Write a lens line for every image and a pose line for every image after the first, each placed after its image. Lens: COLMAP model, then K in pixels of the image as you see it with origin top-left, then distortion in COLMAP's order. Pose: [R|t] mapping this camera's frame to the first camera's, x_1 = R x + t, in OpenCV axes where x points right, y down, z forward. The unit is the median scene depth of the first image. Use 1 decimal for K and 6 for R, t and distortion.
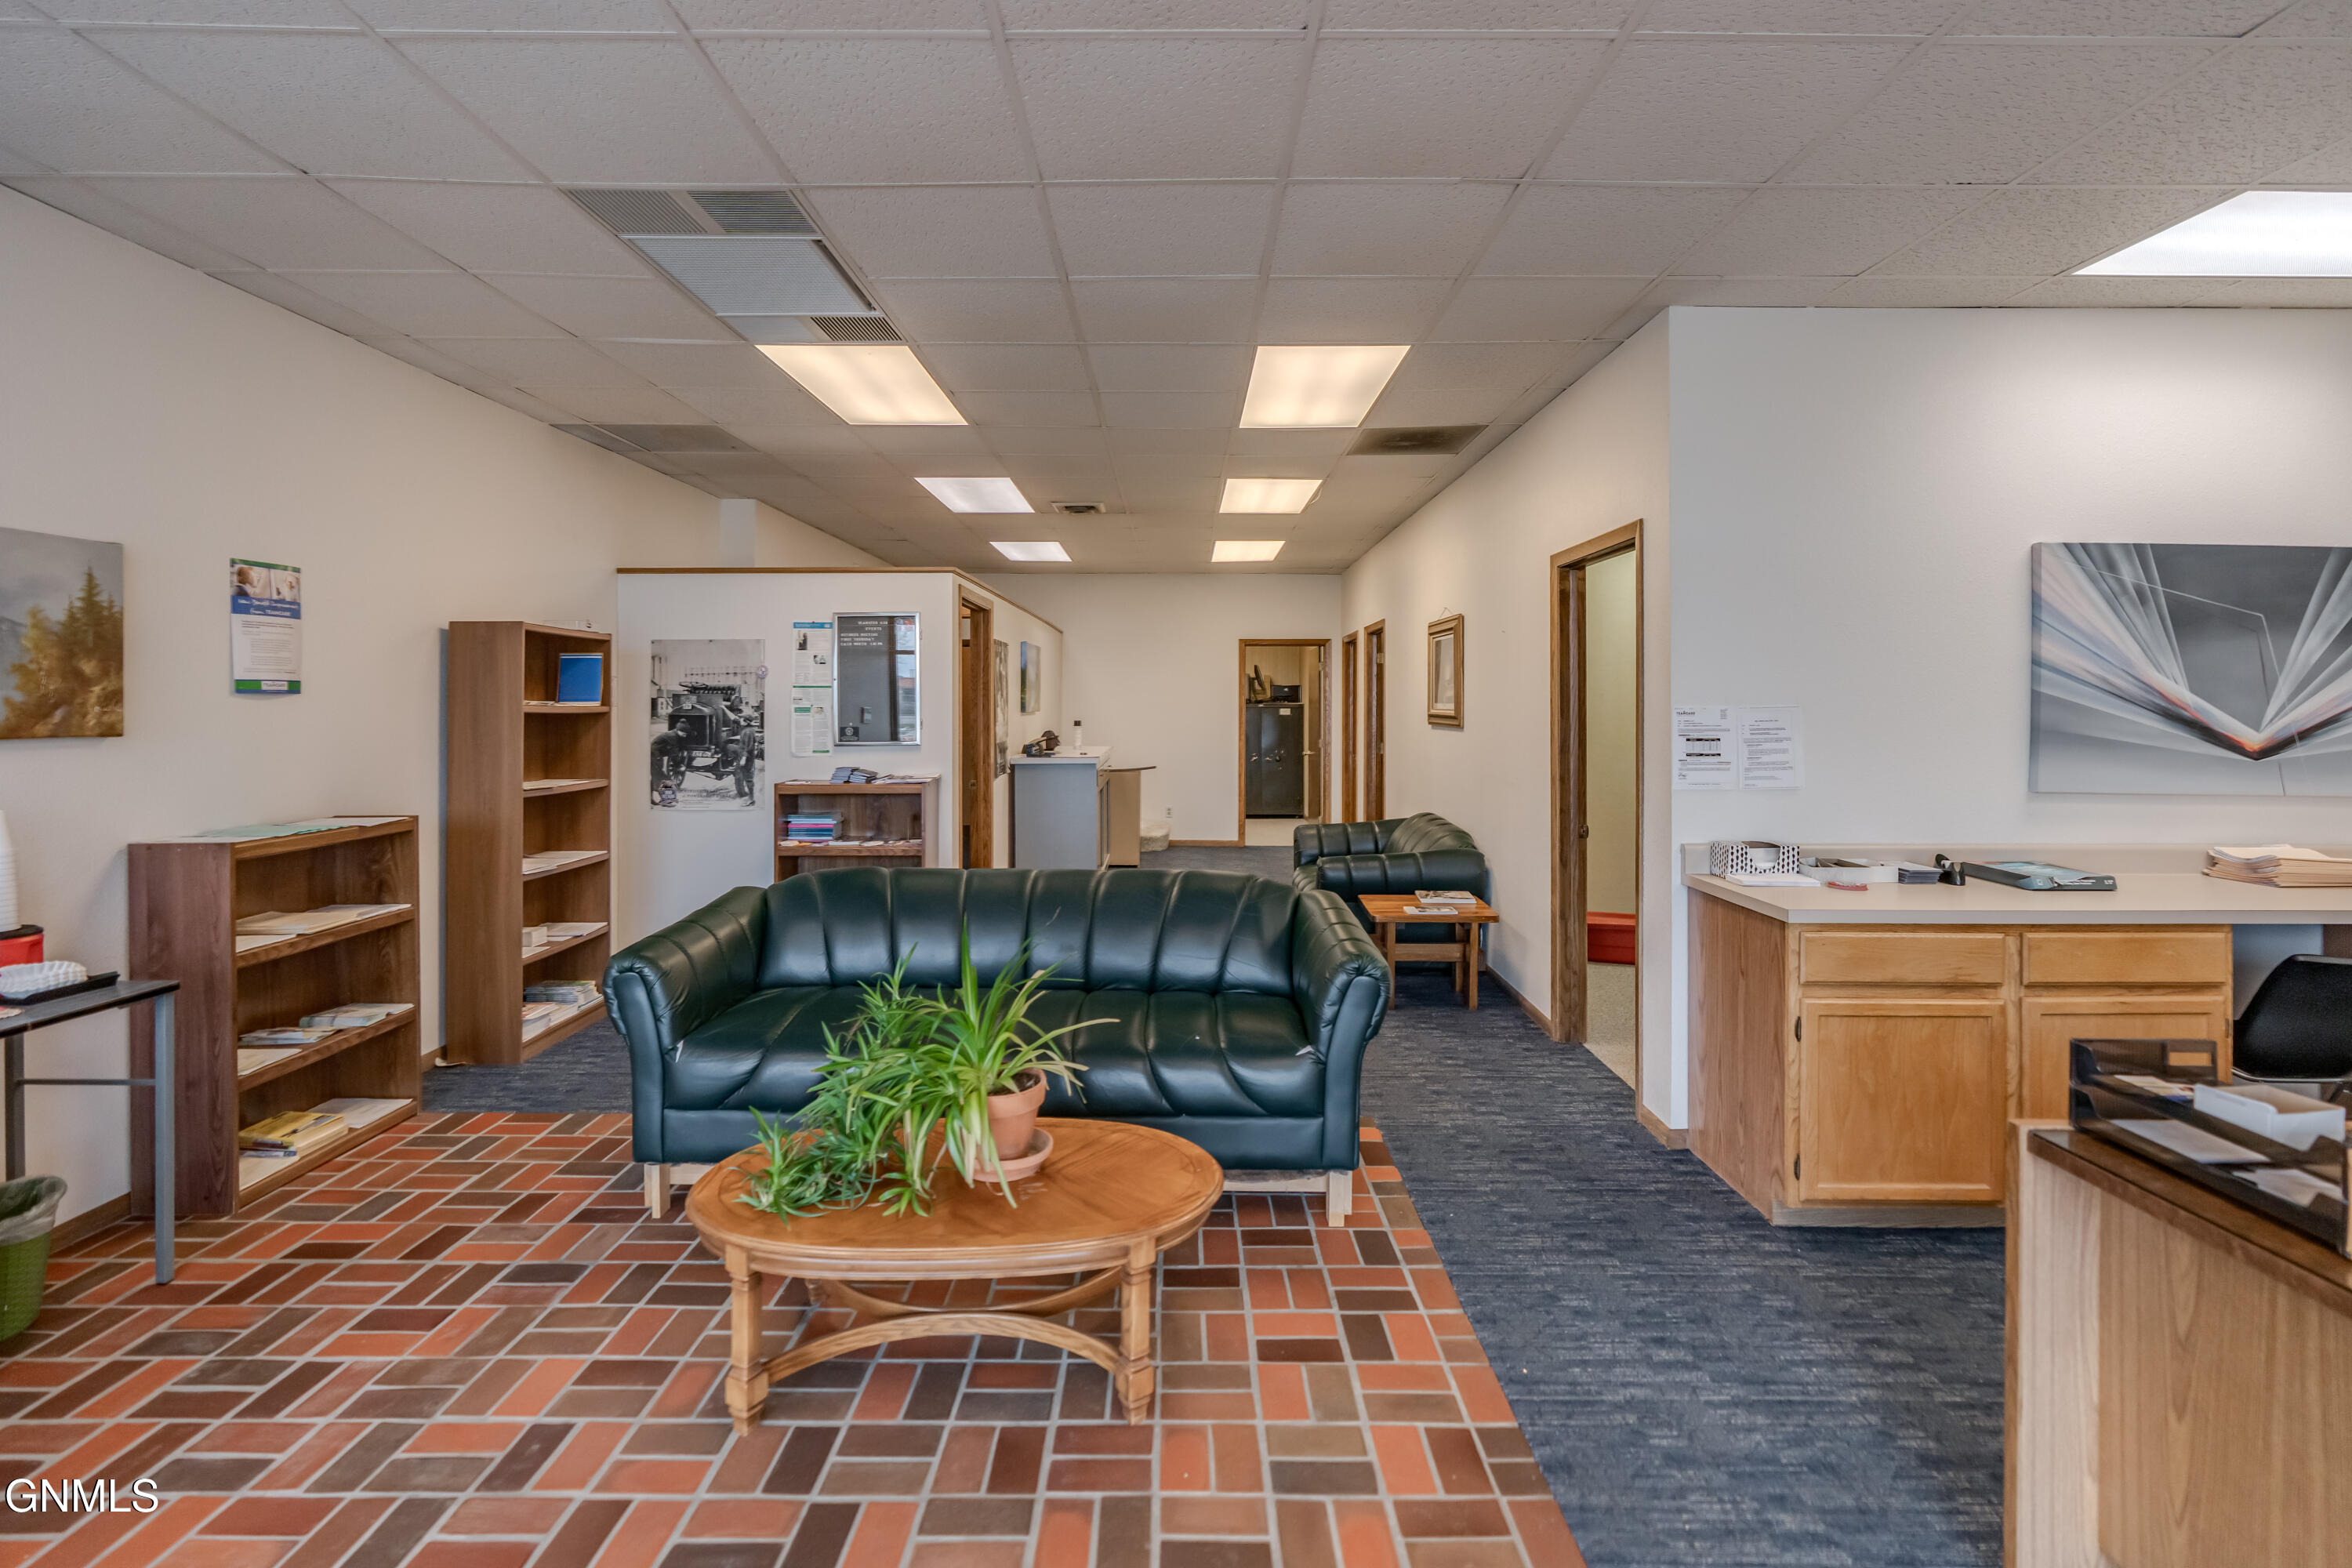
lens RADIAL K [[1104.3, 0, 1155.0], [0, 1104.3, 712.9], [0, 0, 1]] dist [0.003642, 0.001518]
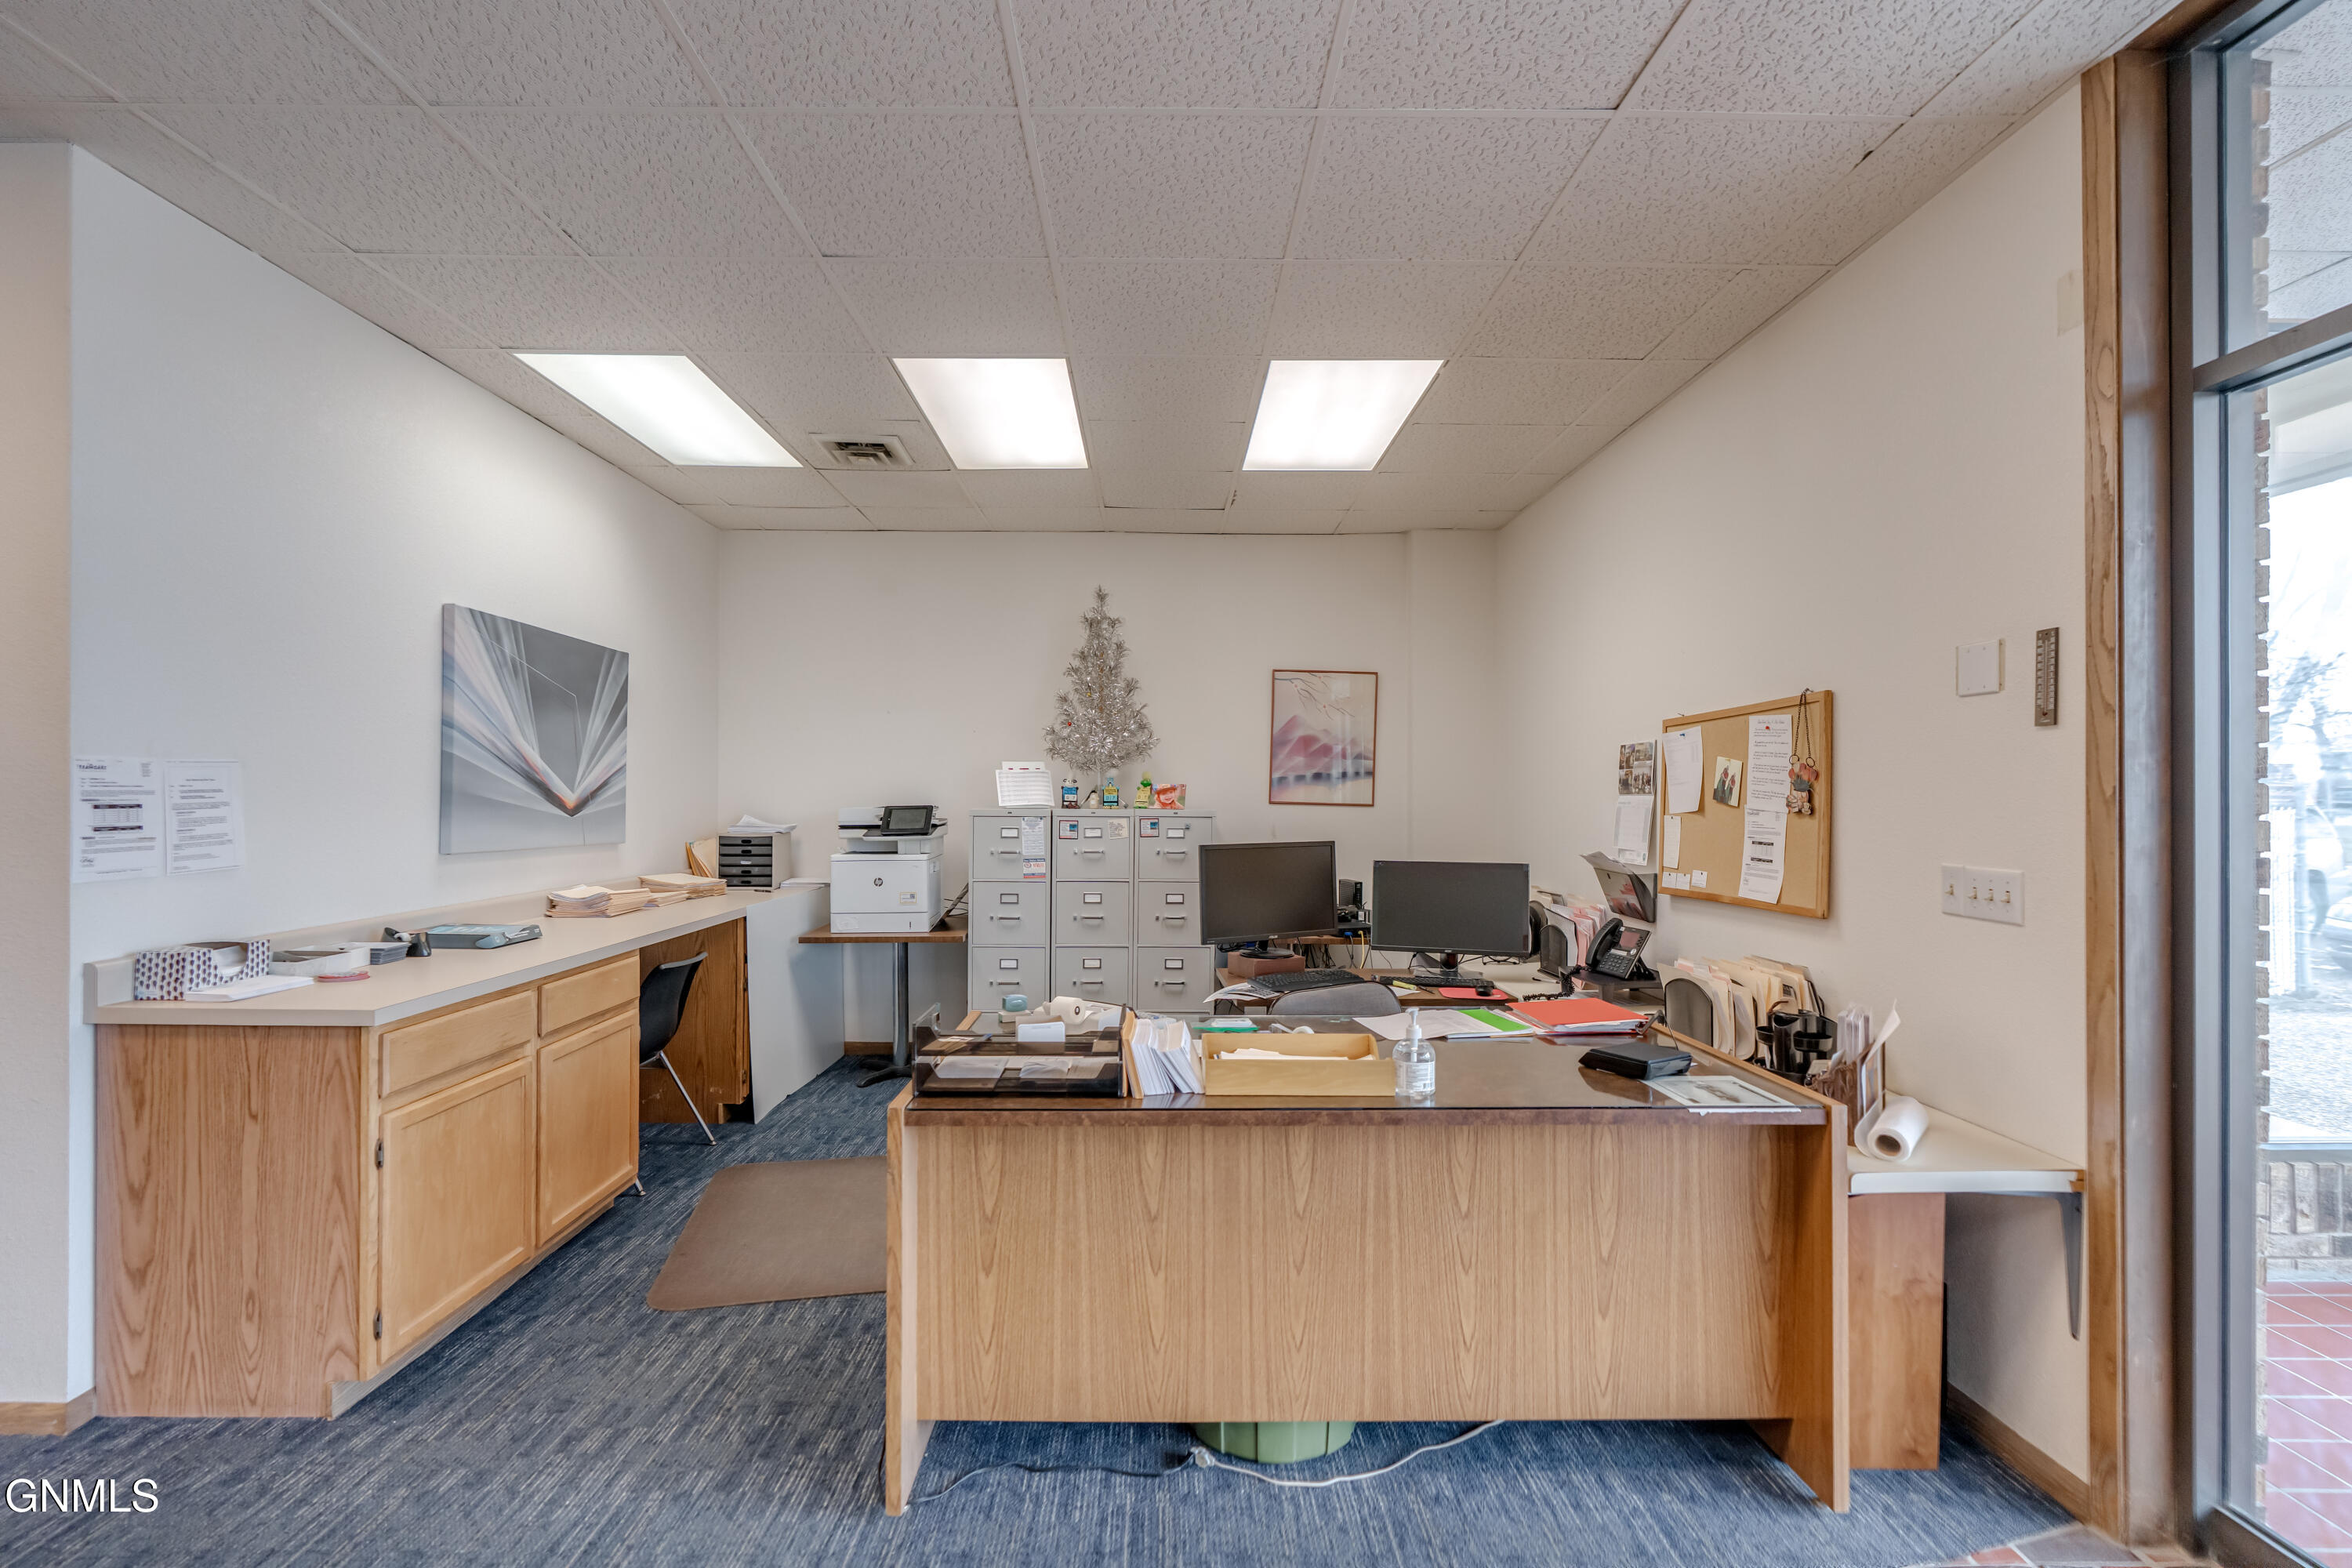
lens RADIAL K [[1104.3, 0, 1169.9], [0, 1104.3, 790.9], [0, 0, 1]] dist [0.003642, 0.001518]
pose [[-0.024268, 0.000643, 0.999705, -0.216853], [0.000608, 1.000000, -0.000628, 0.016170], [-0.999705, 0.000593, -0.024268, 0.381015]]
